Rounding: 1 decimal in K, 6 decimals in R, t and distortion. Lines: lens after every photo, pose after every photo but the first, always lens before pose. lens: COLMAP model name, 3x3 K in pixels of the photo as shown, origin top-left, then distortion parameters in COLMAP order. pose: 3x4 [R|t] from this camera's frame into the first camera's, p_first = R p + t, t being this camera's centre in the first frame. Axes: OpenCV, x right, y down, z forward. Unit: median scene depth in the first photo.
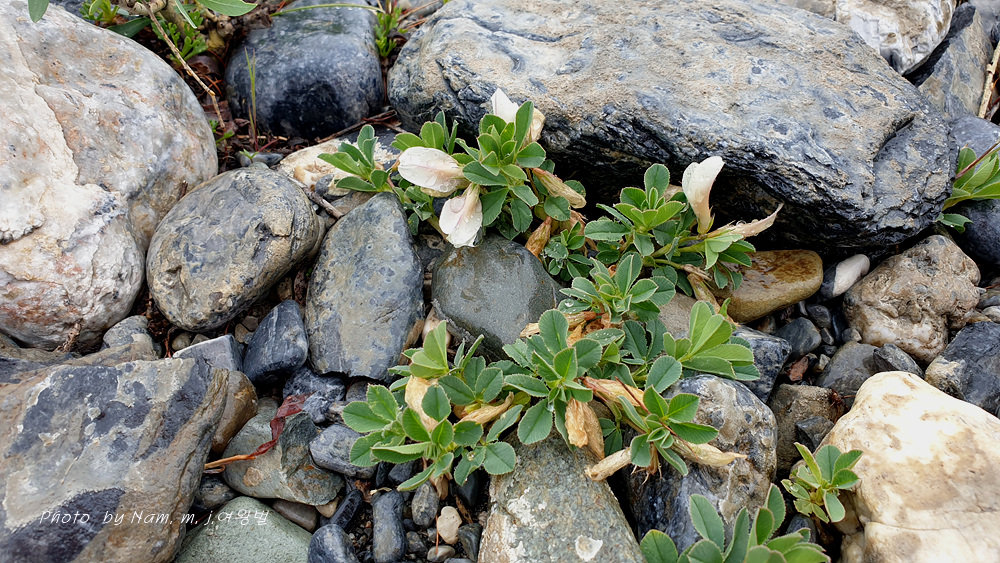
lens RADIAL K [[853.1, 0, 500.0], [0, 853.1, 281.5], [0, 0, 1]] dist [-0.103000, 0.125754]
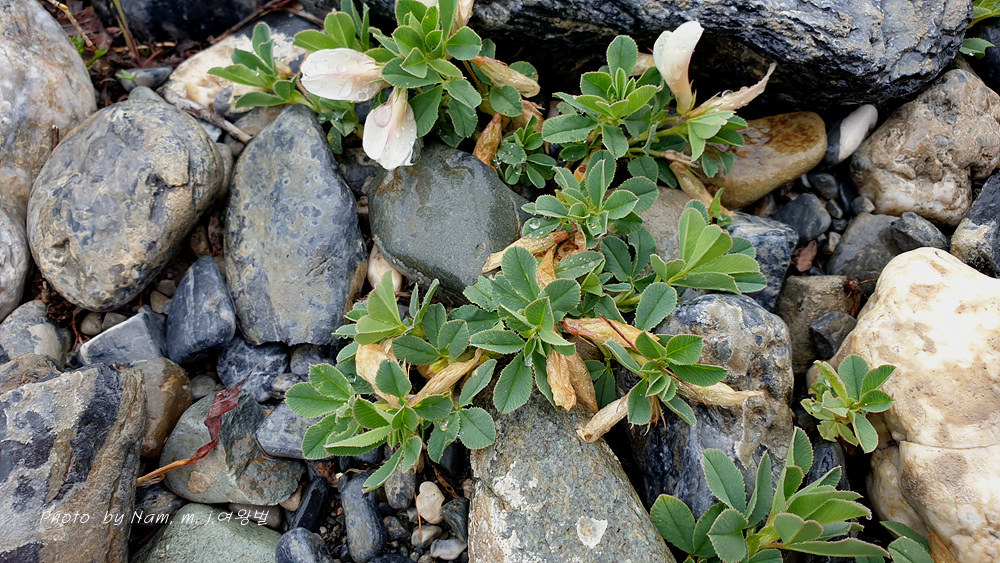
lens RADIAL K [[853.1, 0, 500.0], [0, 853.1, 281.5], [0, 0, 1]] dist [-0.103000, 0.125754]
pose [[0.990159, -0.139063, 0.015733, 0.026611], [0.132442, 0.967426, 0.215746, -0.103127], [-0.045223, -0.211539, 0.976323, 0.170836]]
